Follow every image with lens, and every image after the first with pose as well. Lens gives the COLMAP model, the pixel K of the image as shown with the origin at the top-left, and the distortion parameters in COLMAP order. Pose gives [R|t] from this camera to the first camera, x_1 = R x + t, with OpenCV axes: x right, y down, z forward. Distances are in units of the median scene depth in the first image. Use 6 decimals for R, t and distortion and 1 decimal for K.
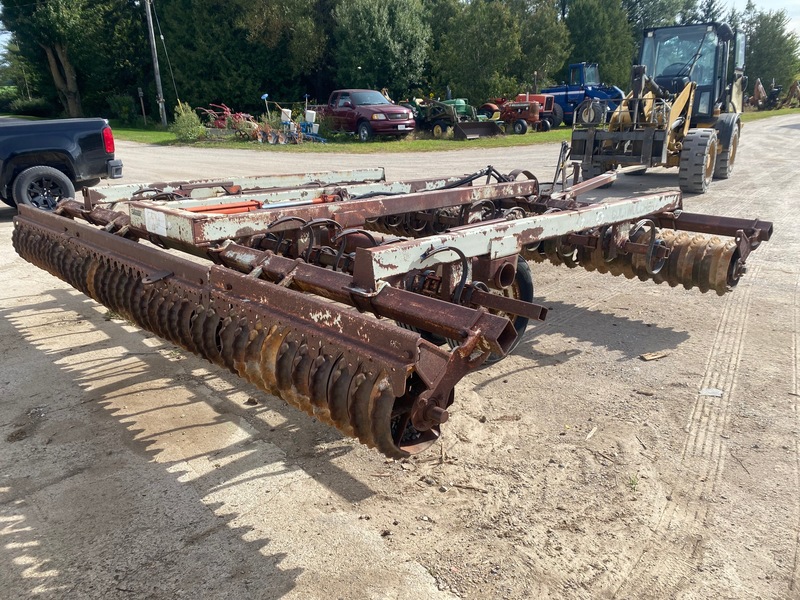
lens RADIAL K [[603.4, 0, 396.4], [0, 603.4, 296.1], [0, 0, 1]] dist [0.017354, -0.012808]
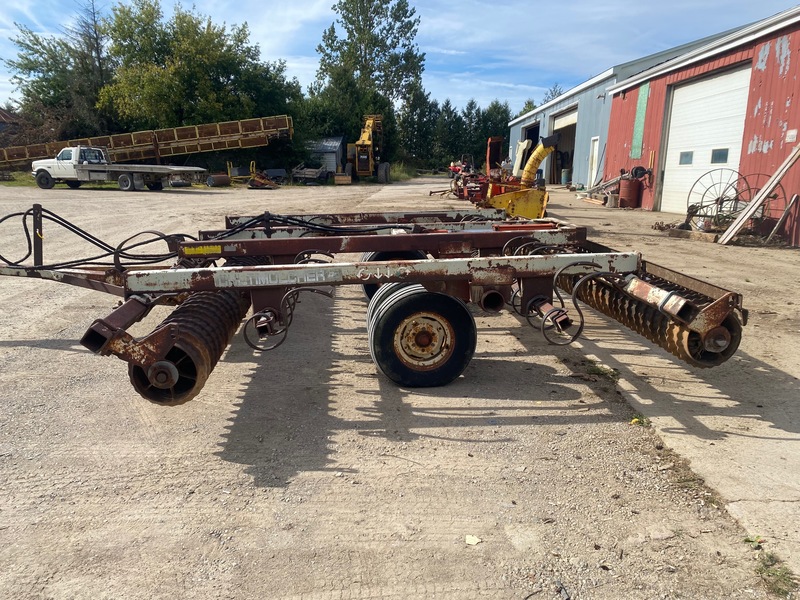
lens RADIAL K [[616.3, 0, 400.0], [0, 616.3, 300.0], [0, 0, 1]] dist [0.052304, -0.072863]
pose [[-0.772387, -0.136520, 0.620306, -0.620930], [0.195648, 0.878001, 0.436849, -0.431160], [-0.604268, 0.458778, -0.651447, 1.382155]]
